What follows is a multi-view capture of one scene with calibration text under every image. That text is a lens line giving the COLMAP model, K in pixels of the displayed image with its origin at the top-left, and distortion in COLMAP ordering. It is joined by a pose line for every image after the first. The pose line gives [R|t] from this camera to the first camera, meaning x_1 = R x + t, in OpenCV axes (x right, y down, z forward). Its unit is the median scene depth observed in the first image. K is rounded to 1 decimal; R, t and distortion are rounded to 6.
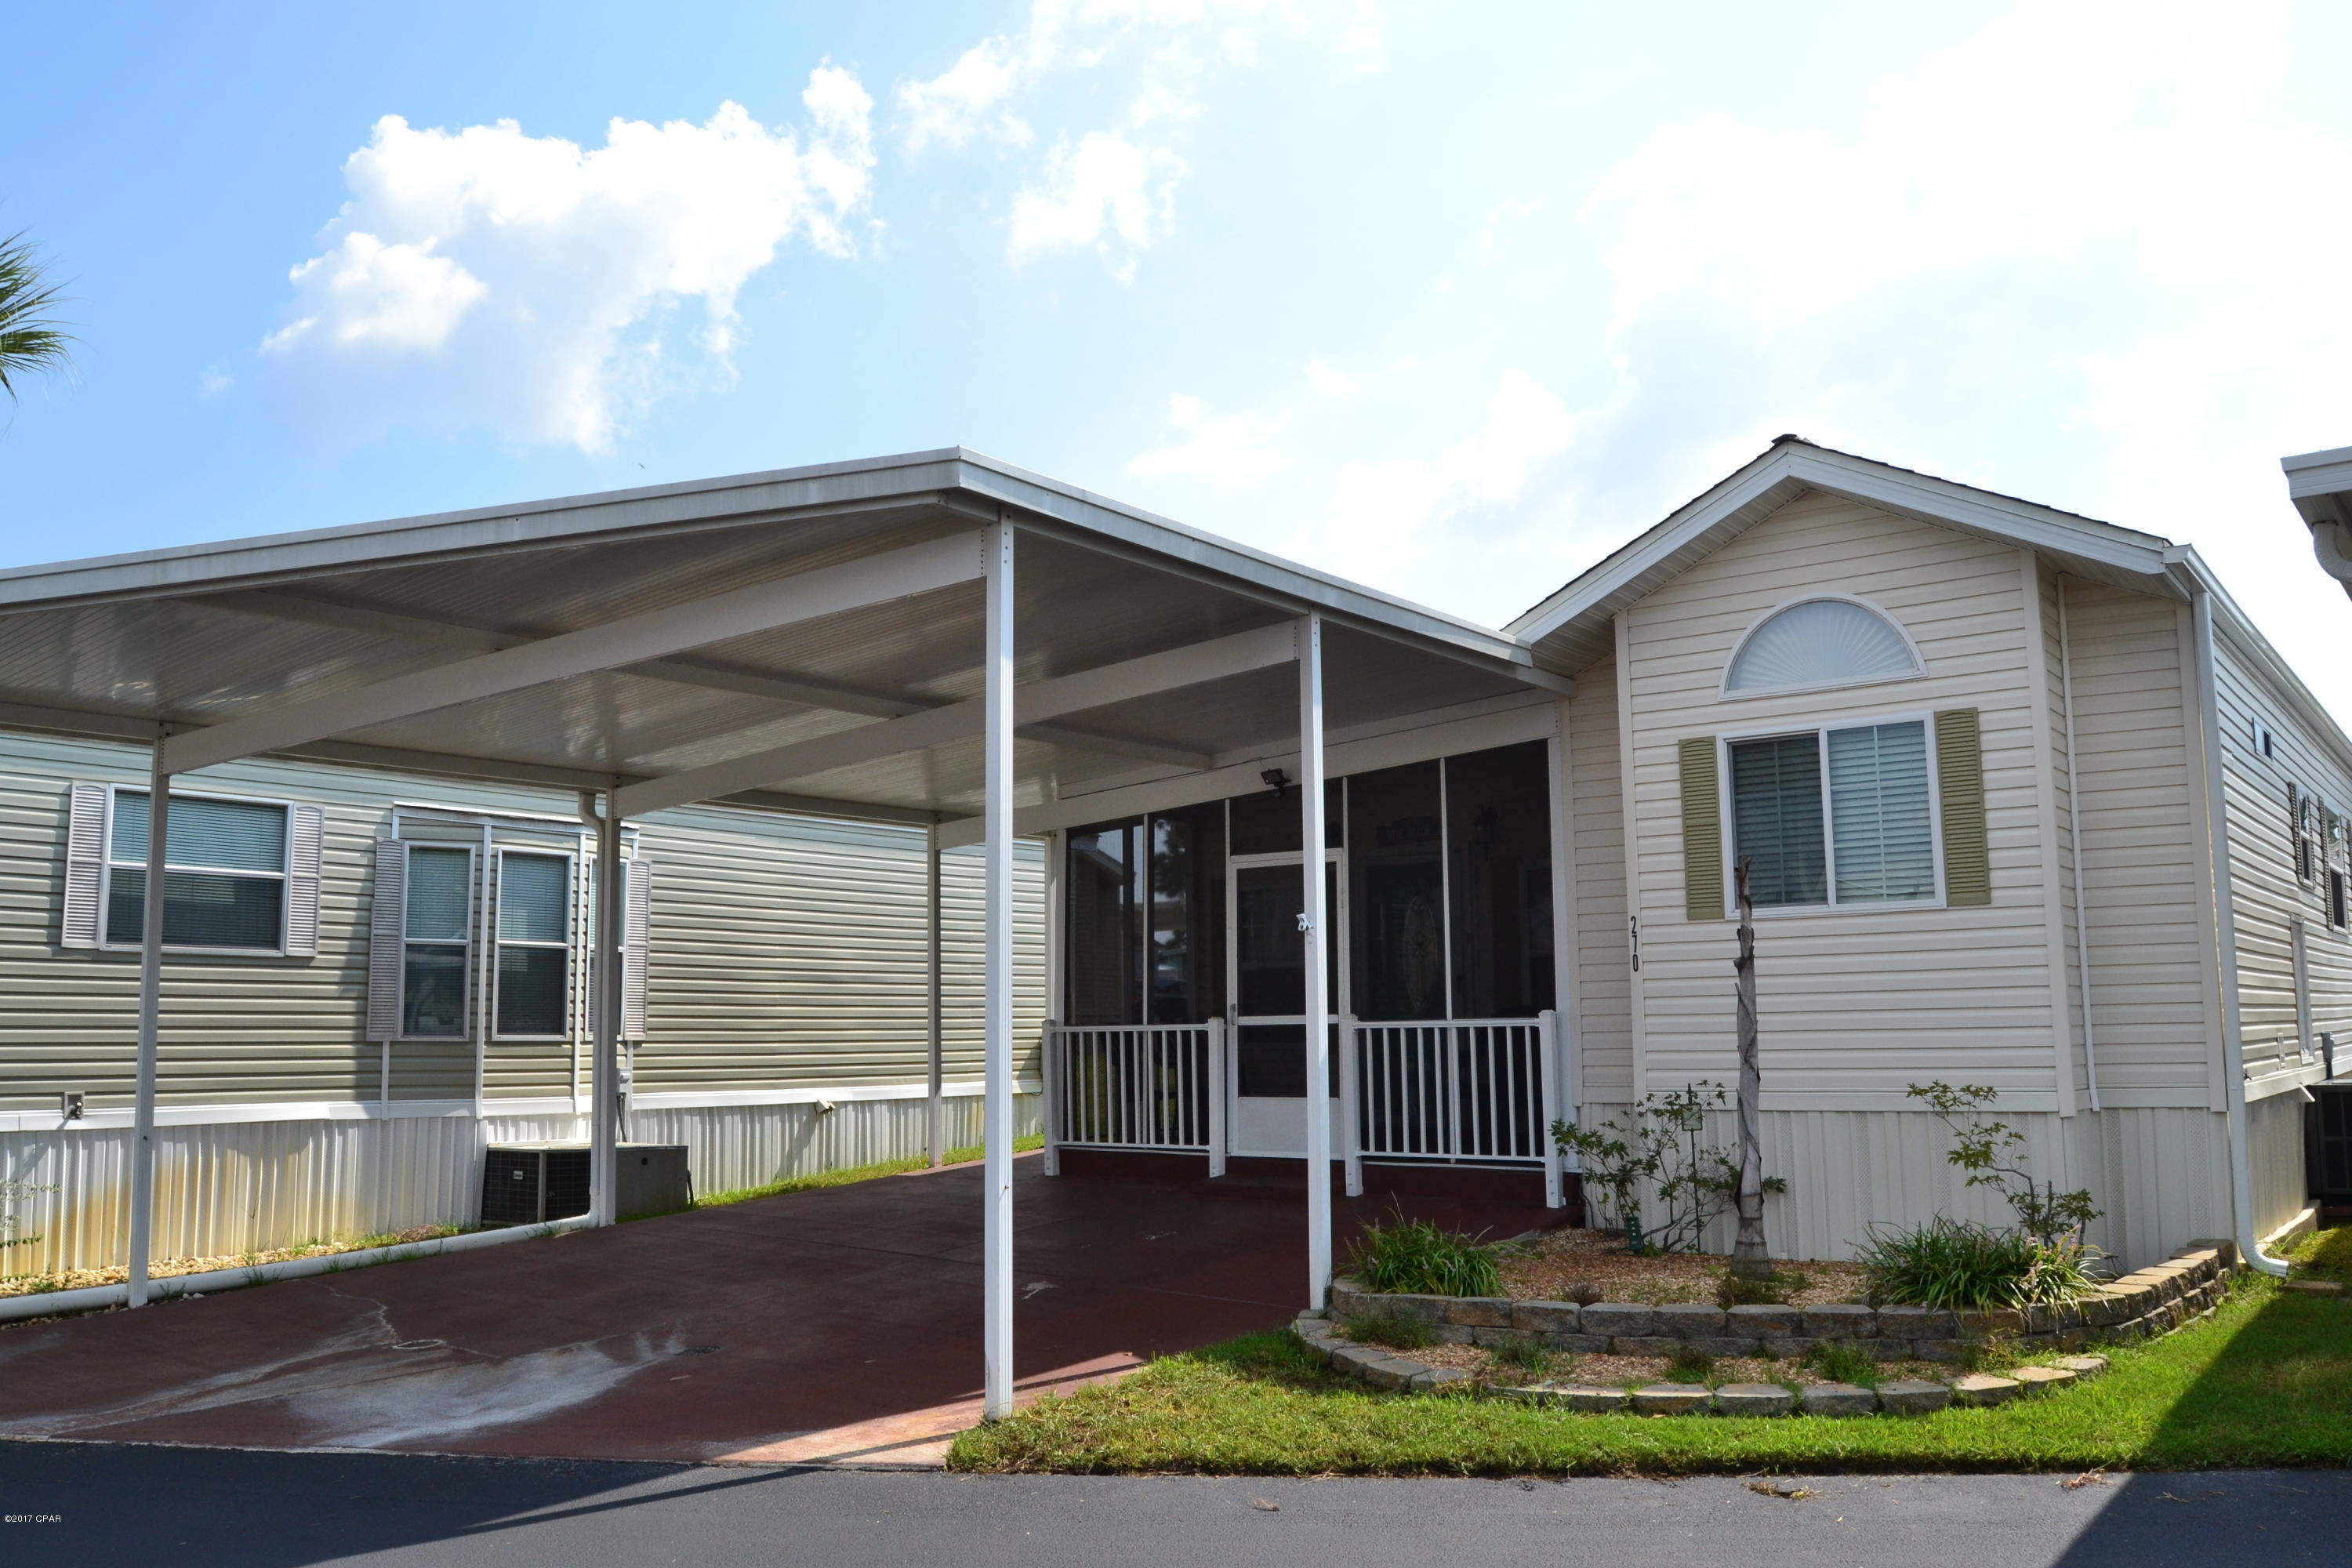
lens RADIAL K [[1815.9, 0, 1177.7], [0, 1815.9, 792.7], [0, 0, 1]] dist [-0.092244, 0.029023]
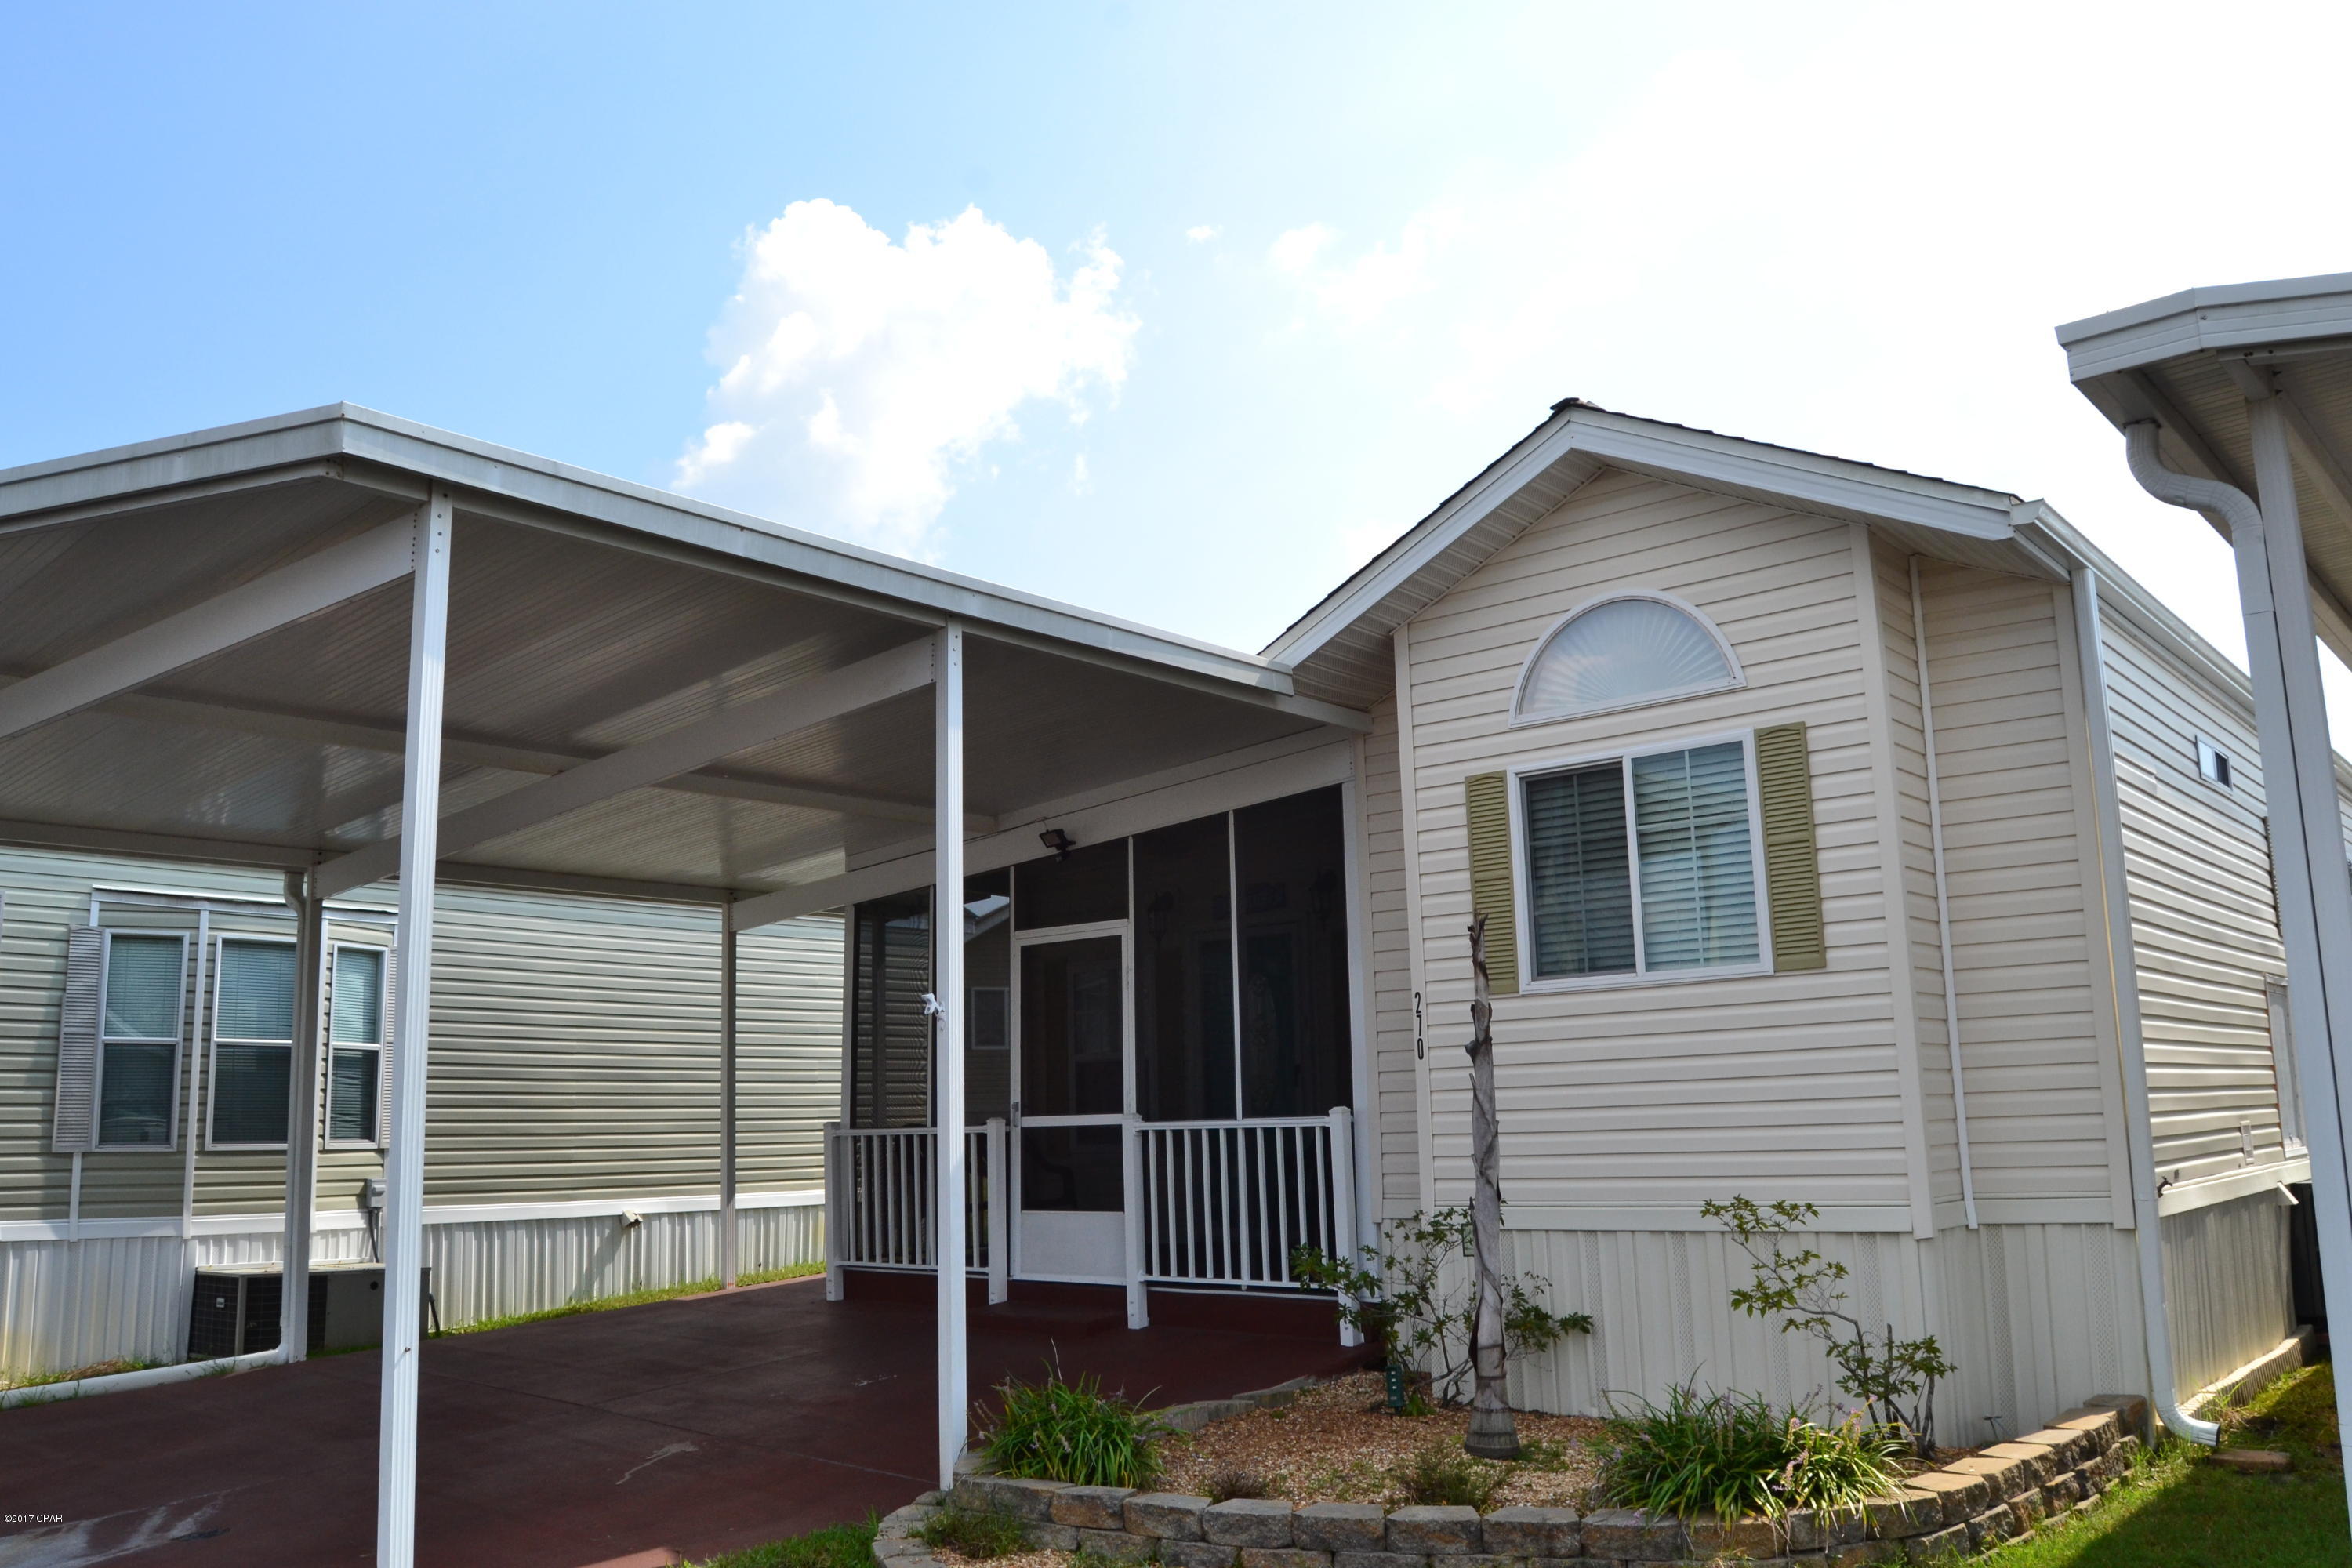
lens RADIAL K [[1815.9, 0, 1172.7], [0, 1815.9, 800.1], [0, 0, 1]] dist [-0.092244, 0.029023]
pose [[0.998646, -0.021905, -0.047178, 0.183732], [0.019751, 0.998763, -0.045635, 0.016672], [0.048119, 0.044641, 0.997844, 0.167484]]
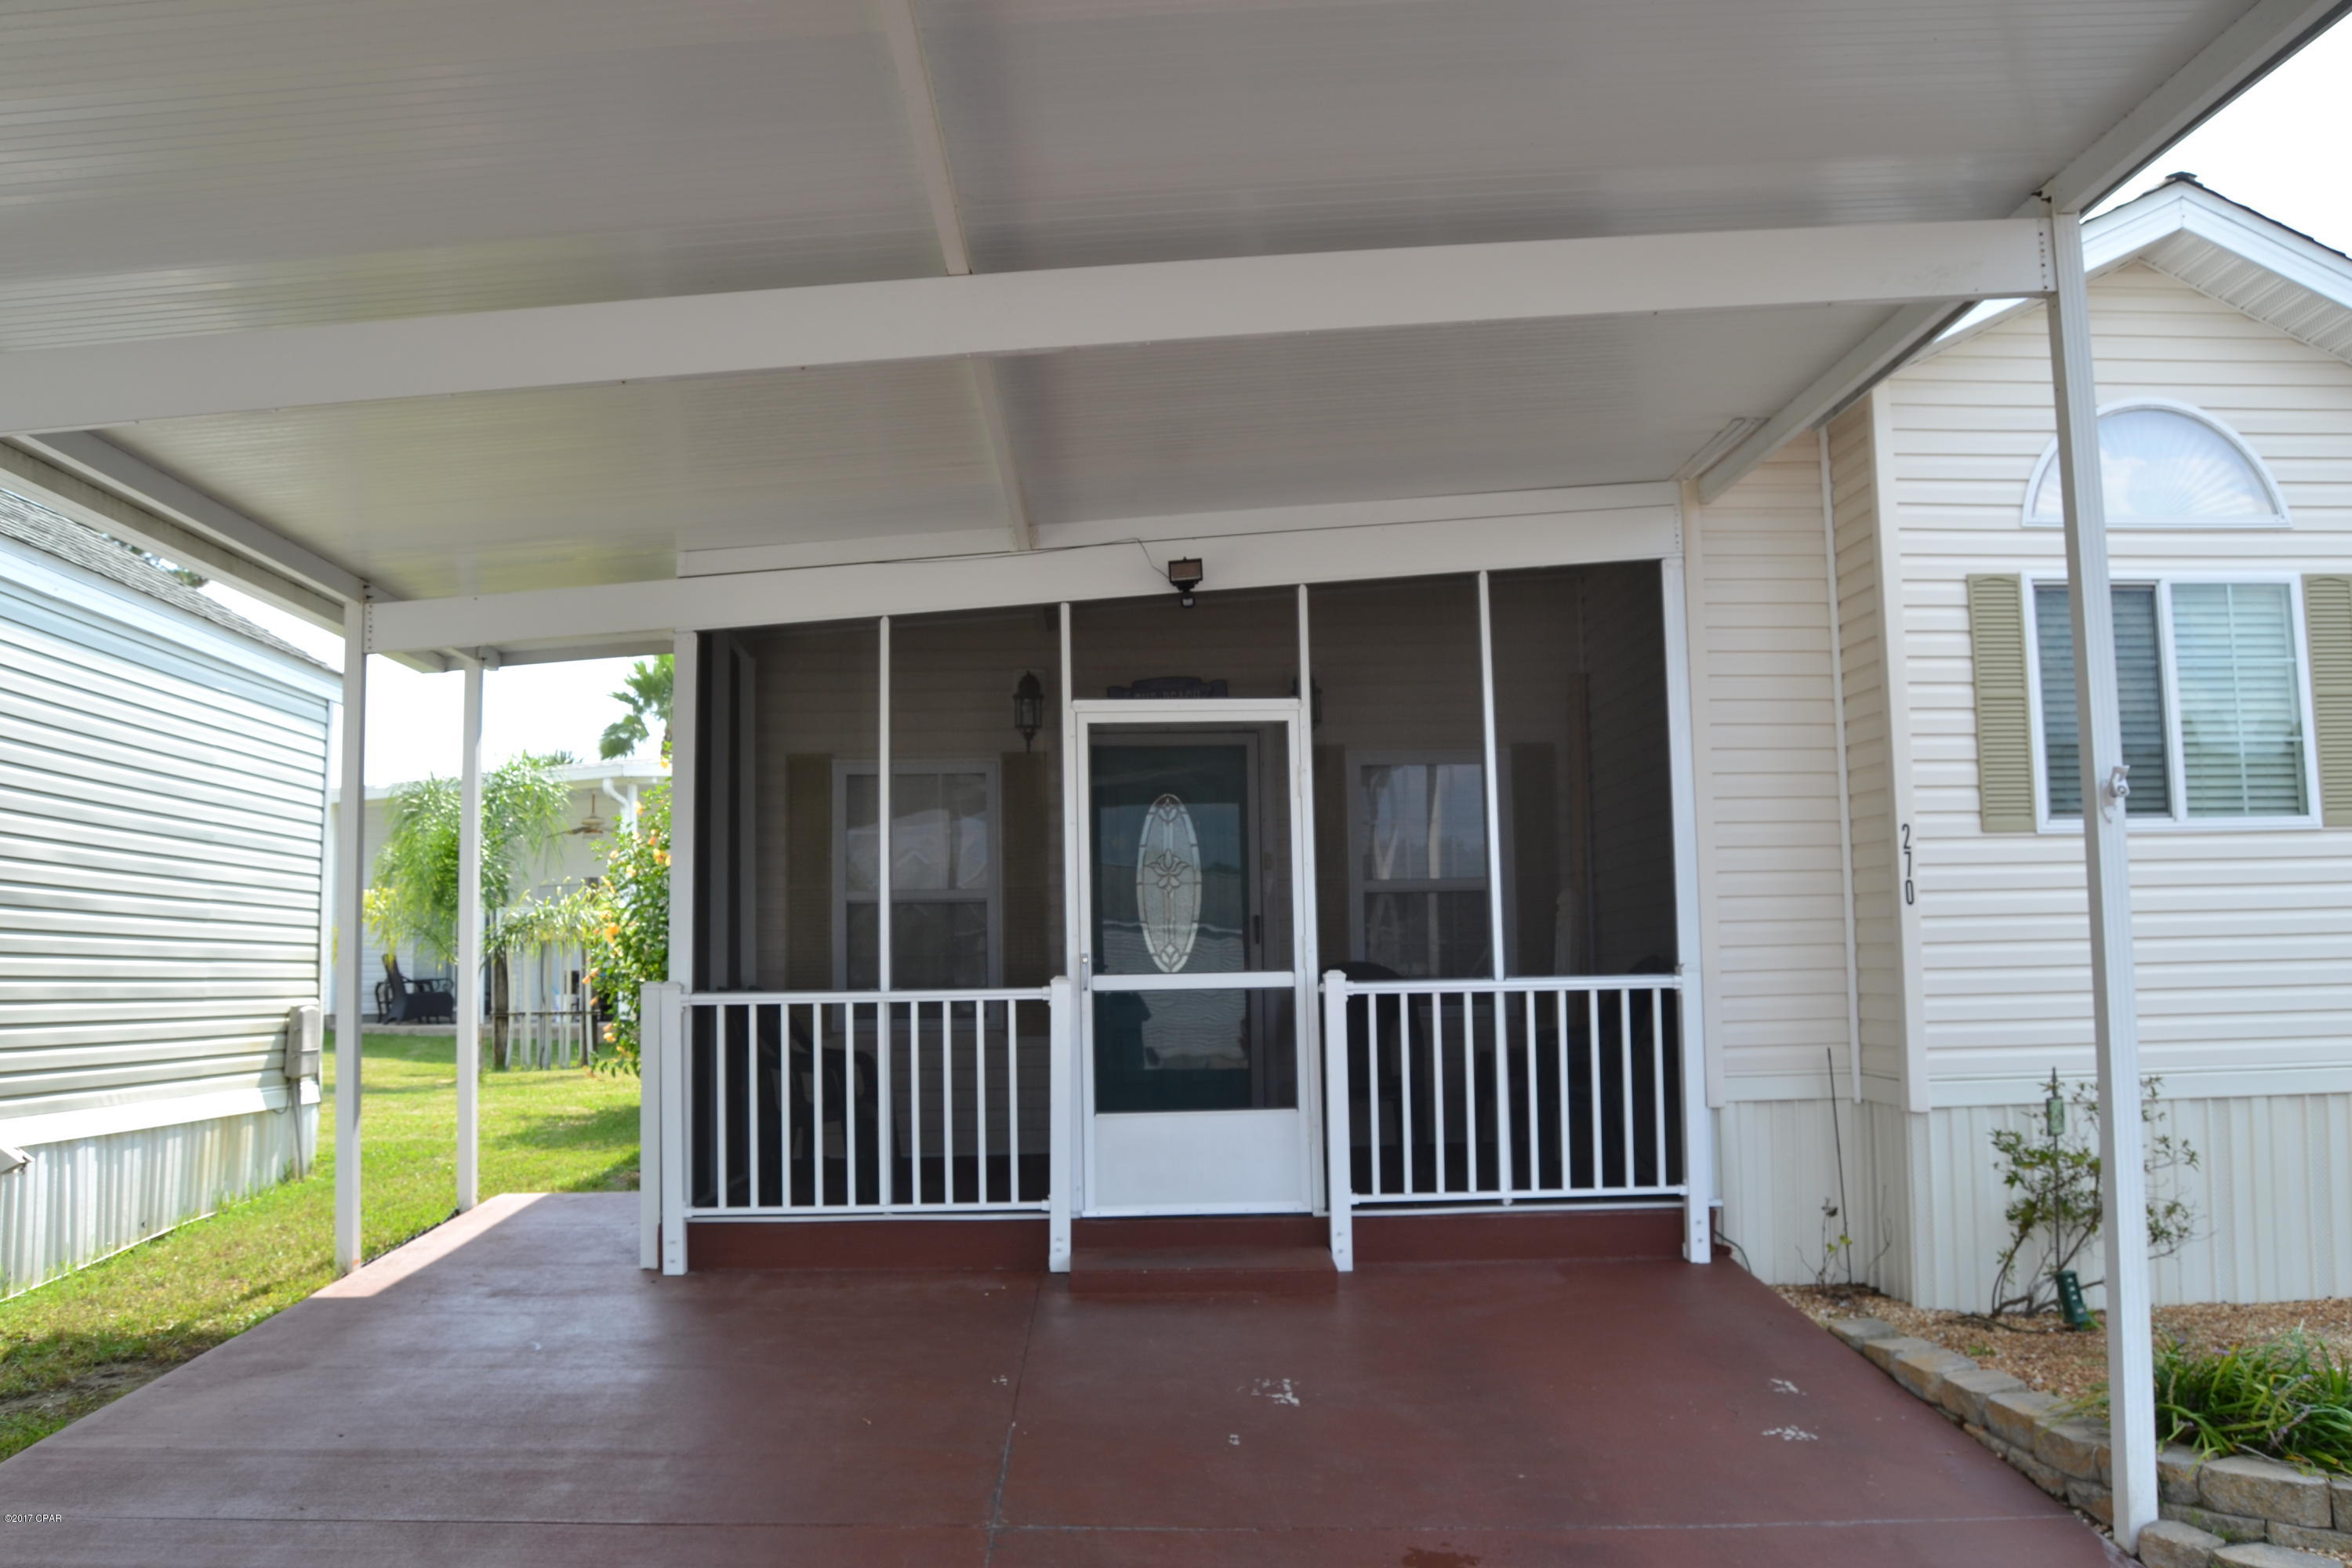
lens RADIAL K [[1815.9, 0, 1167.9], [0, 1815.9, 791.5], [0, 0, 1]] dist [-0.092244, 0.029023]
pose [[0.774530, 0.067018, 0.628977, -0.390465], [-0.074211, 0.997132, -0.014860, 0.087954], [-0.628169, -0.035167, 0.777282, 0.658817]]
